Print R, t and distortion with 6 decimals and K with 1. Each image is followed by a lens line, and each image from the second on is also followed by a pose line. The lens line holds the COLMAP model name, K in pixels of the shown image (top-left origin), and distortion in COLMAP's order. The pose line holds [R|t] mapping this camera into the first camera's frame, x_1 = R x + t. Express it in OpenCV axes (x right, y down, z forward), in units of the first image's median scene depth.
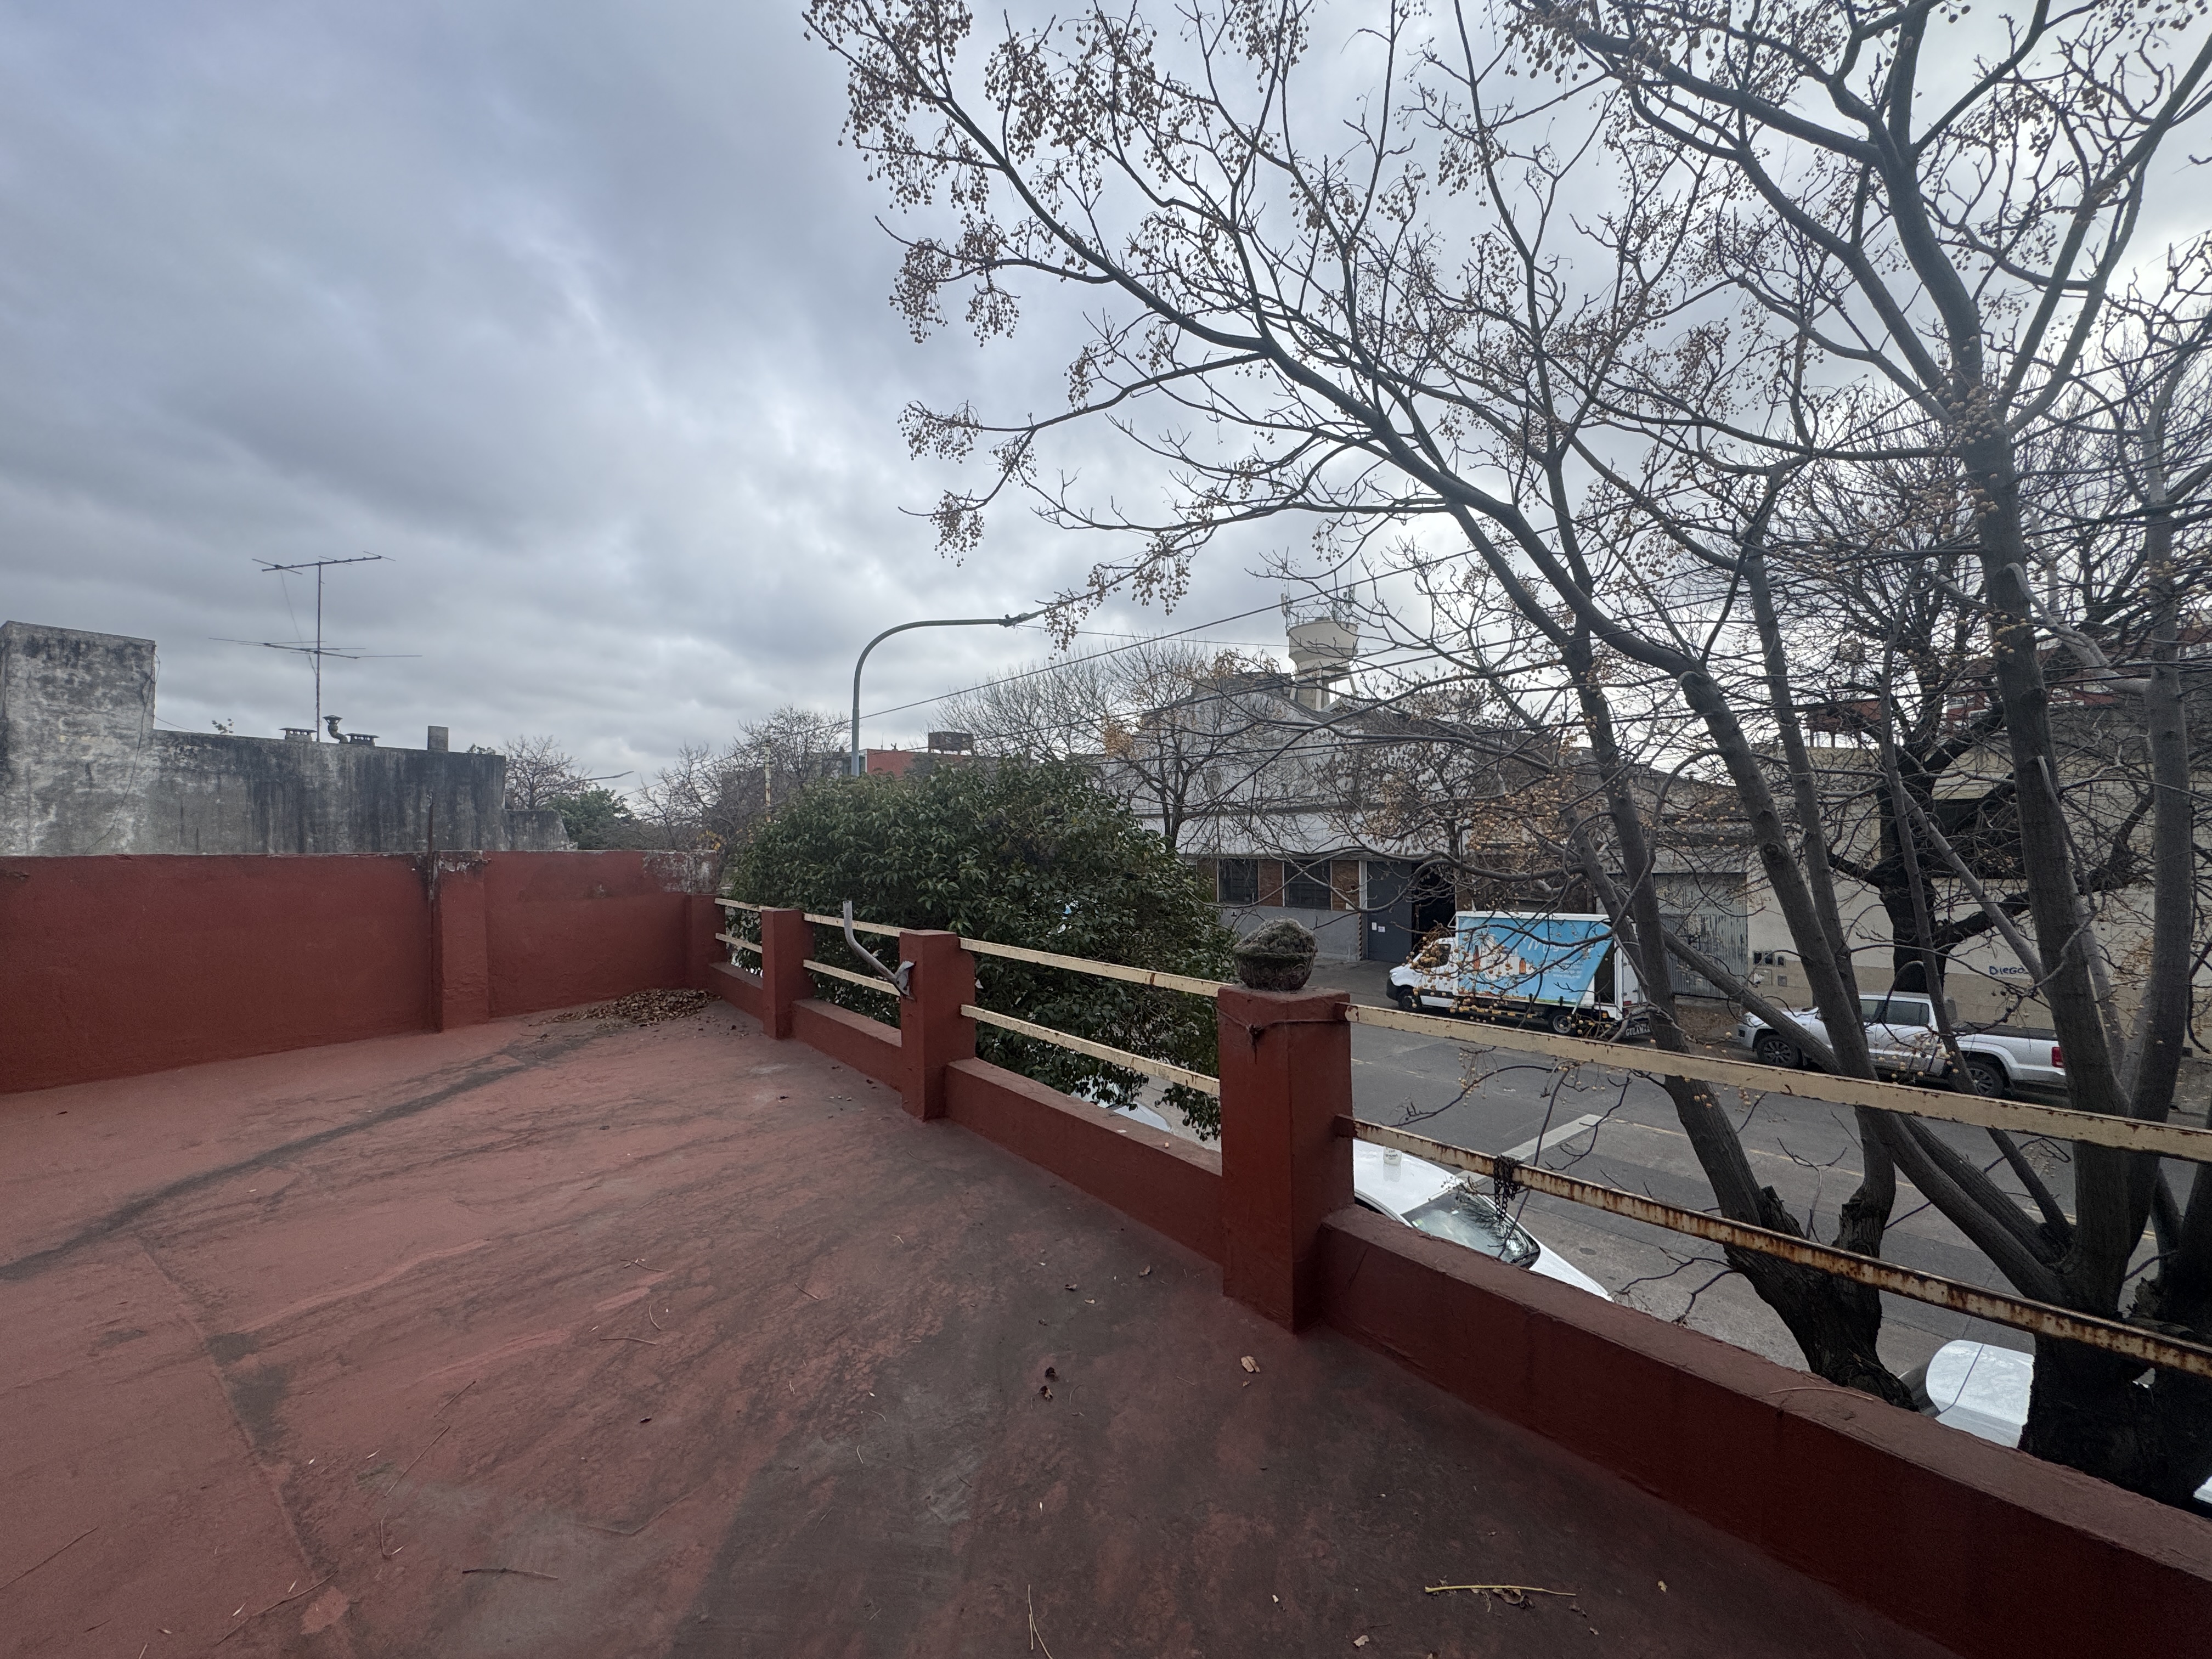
lens RADIAL K [[881.9, 0, 1103.1], [0, 881.9, 829.9], [0, 0, 1]] dist [-0.005635, 0.001034]
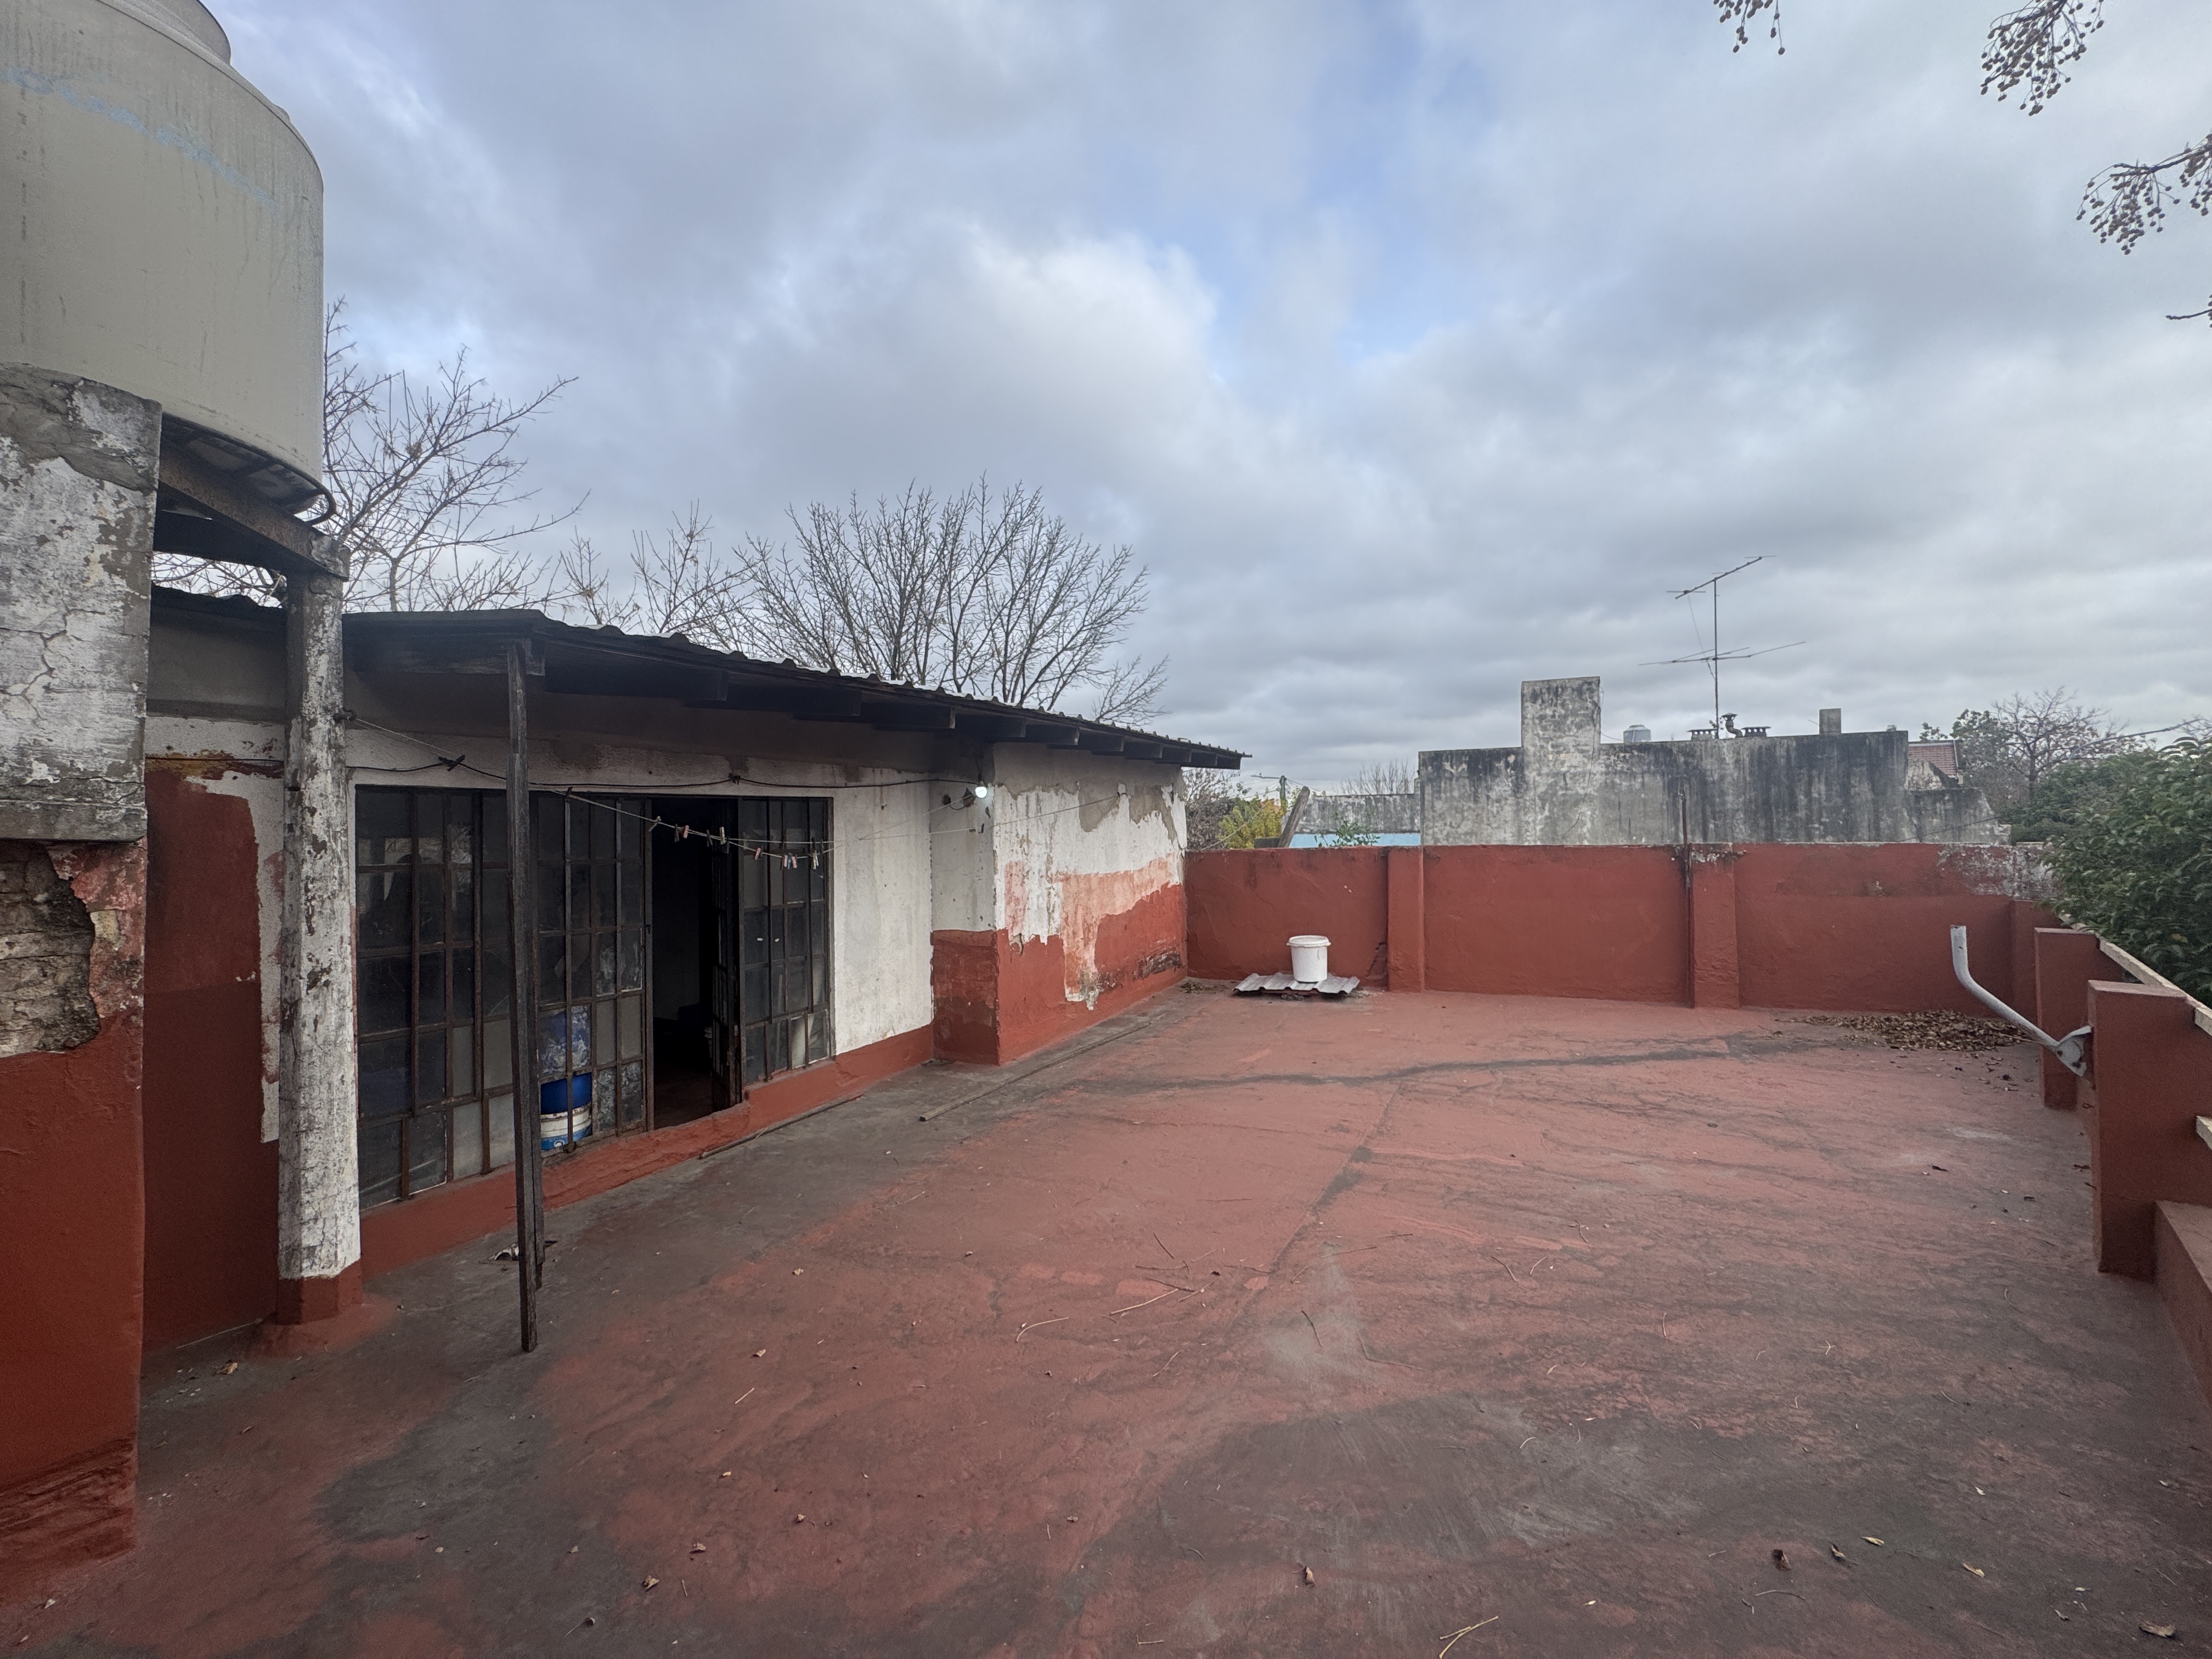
lens RADIAL K [[881.9, 0, 1106.9], [0, 881.9, 830.2], [0, 0, 1]] dist [-0.005635, 0.001034]
pose [[0.155164, -0.000712, -0.987888, 0.263473], [0.025249, 0.999676, 0.003245, -0.017239], [0.987566, -0.025447, 0.155131, 0.133782]]
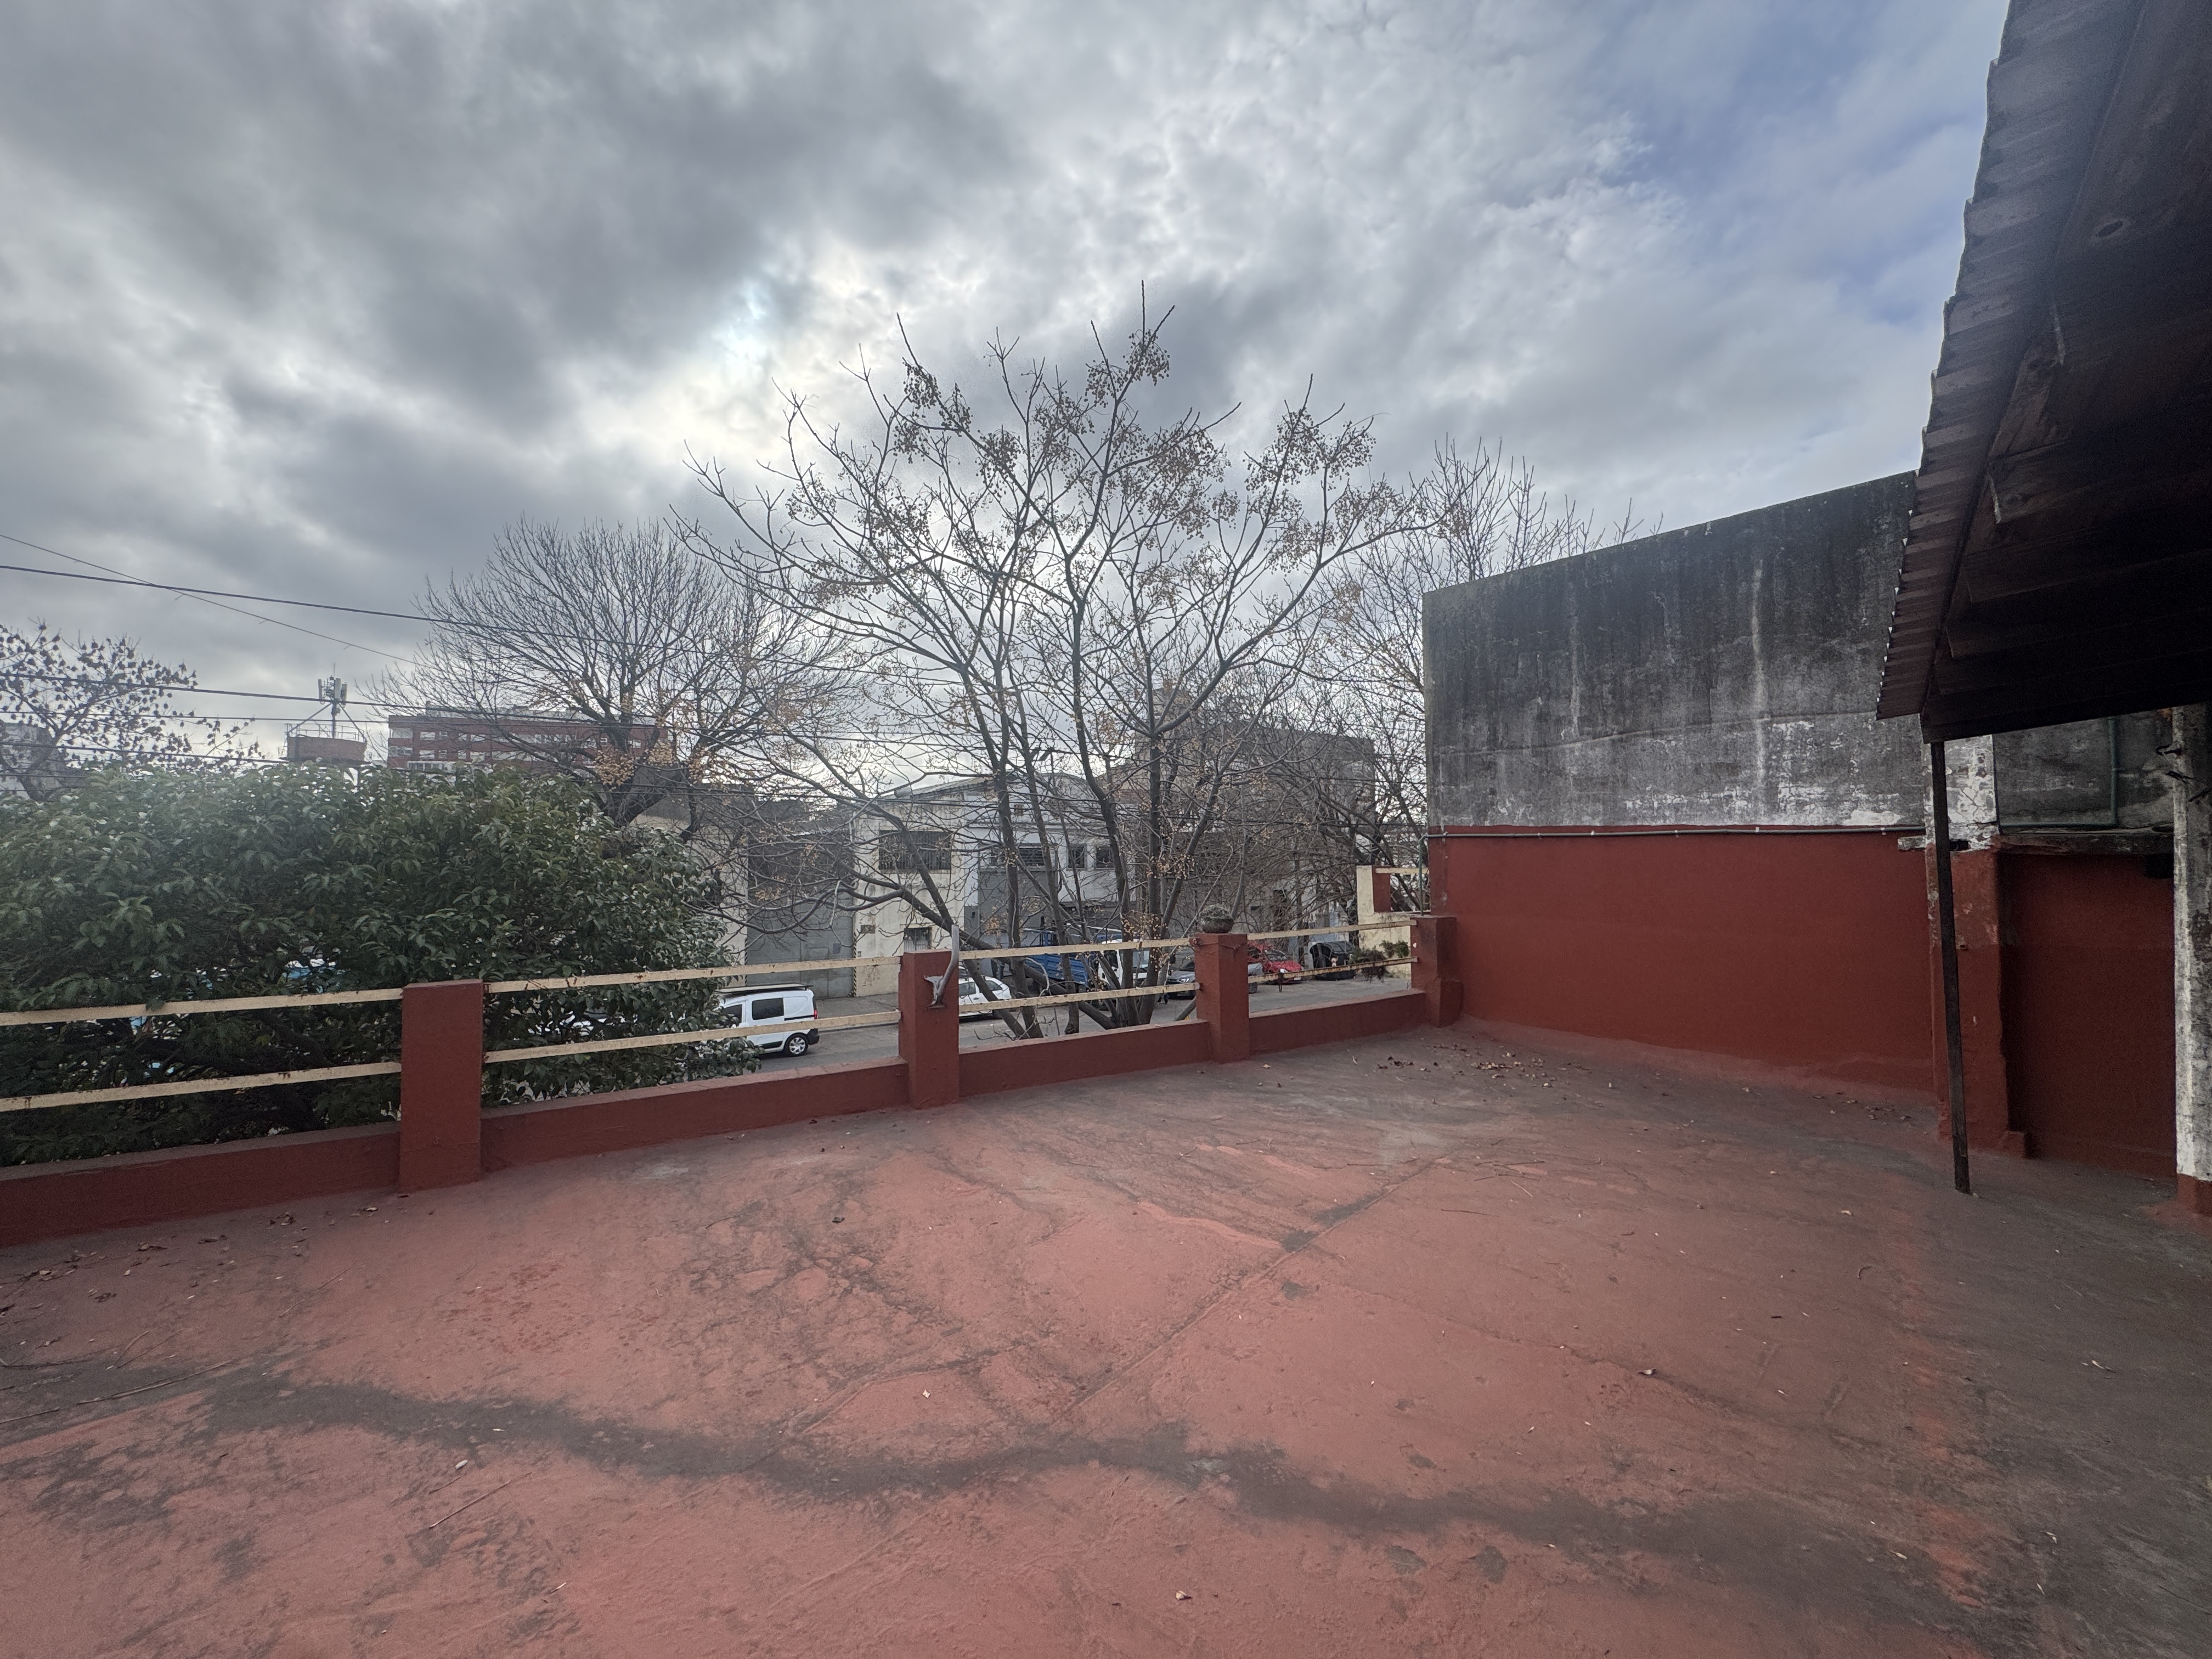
lens RADIAL K [[881.9, 0, 1104.0], [0, 881.9, 834.6], [0, 0, 1]] dist [-0.005635, 0.001034]
pose [[0.082096, 0.045065, 0.995605, -1.128088], [-0.008672, 0.998972, -0.044503, 0.008870], [-0.996587, -0.004981, 0.082402, 0.555645]]
